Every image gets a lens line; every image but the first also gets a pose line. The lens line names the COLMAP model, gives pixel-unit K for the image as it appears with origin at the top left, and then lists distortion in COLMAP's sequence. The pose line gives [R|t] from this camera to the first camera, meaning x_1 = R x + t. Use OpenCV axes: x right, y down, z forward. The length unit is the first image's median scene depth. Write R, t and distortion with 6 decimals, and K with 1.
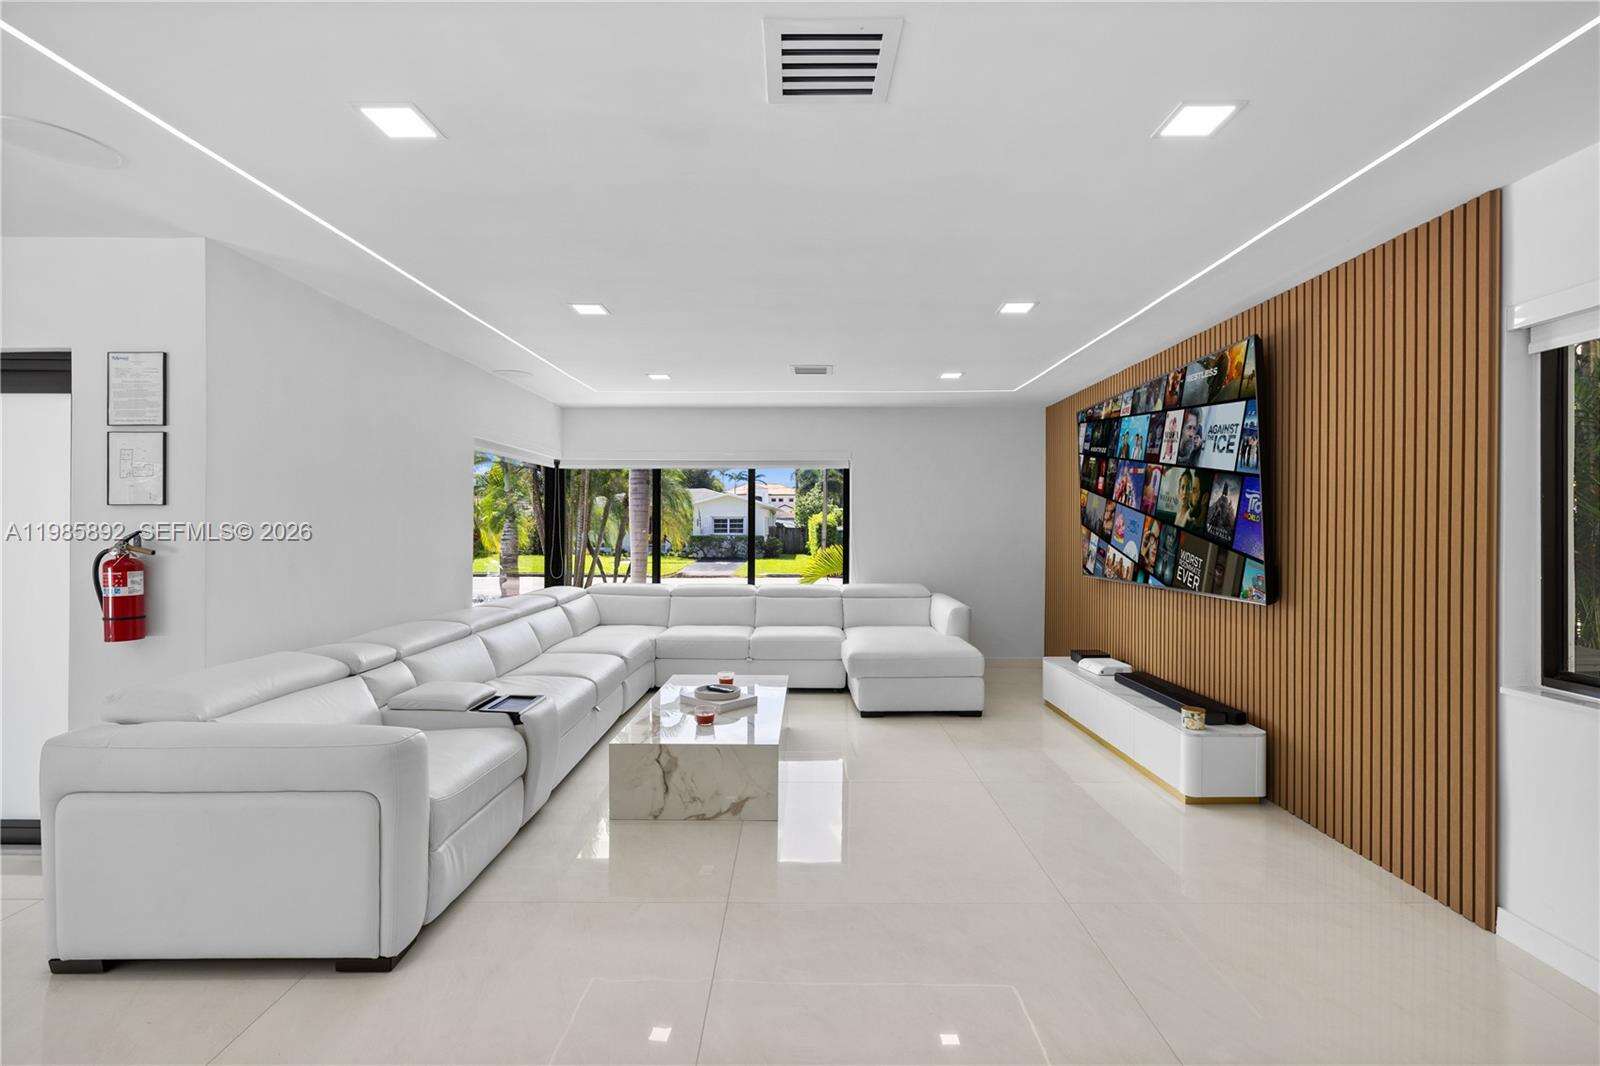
lens RADIAL K [[705.9, 0, 798.8], [0, 705.9, 534.4], [0, 0, 1]] dist [-0.003506, 0.000463]
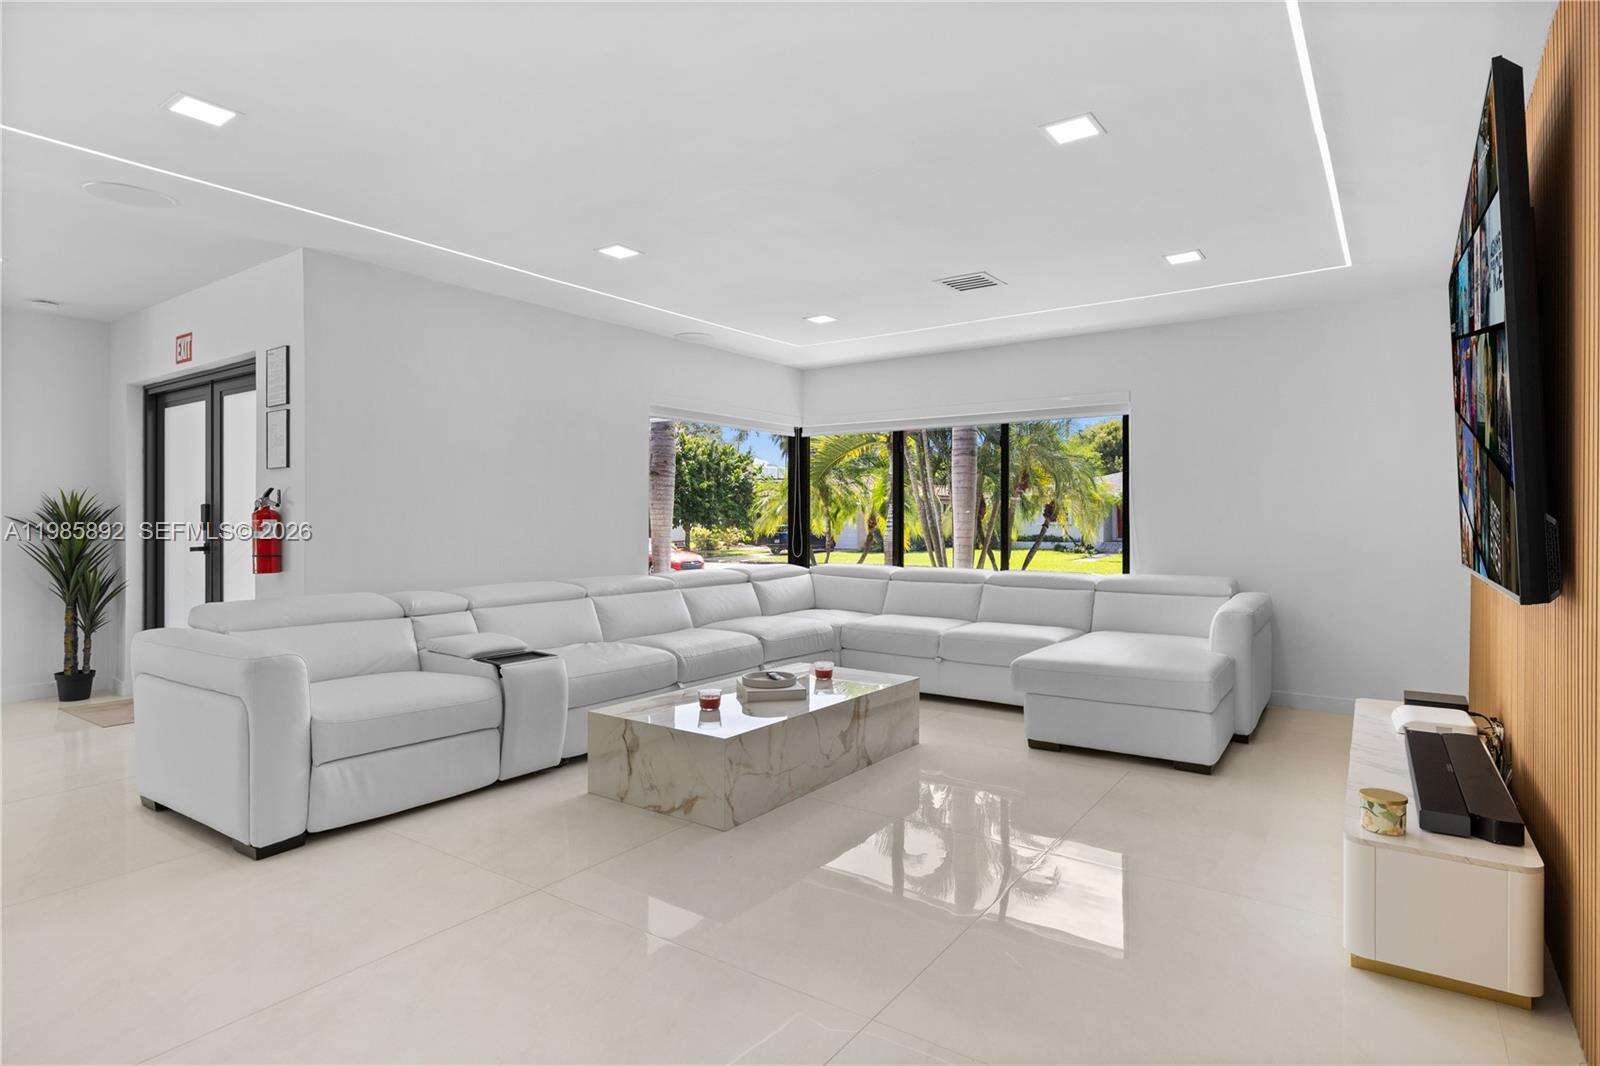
lens RADIAL K [[826.9, 0, 805.3], [0, 826.9, 523.9], [0, 0, 1]] dist [-0.003961, -0.000467]
pose [[0.827994, 0.002328, -0.560733, 0.584082], [-0.005025, 0.999982, -0.003269, 0.050446], [0.560715, 0.005524, 0.827990, 0.253417]]
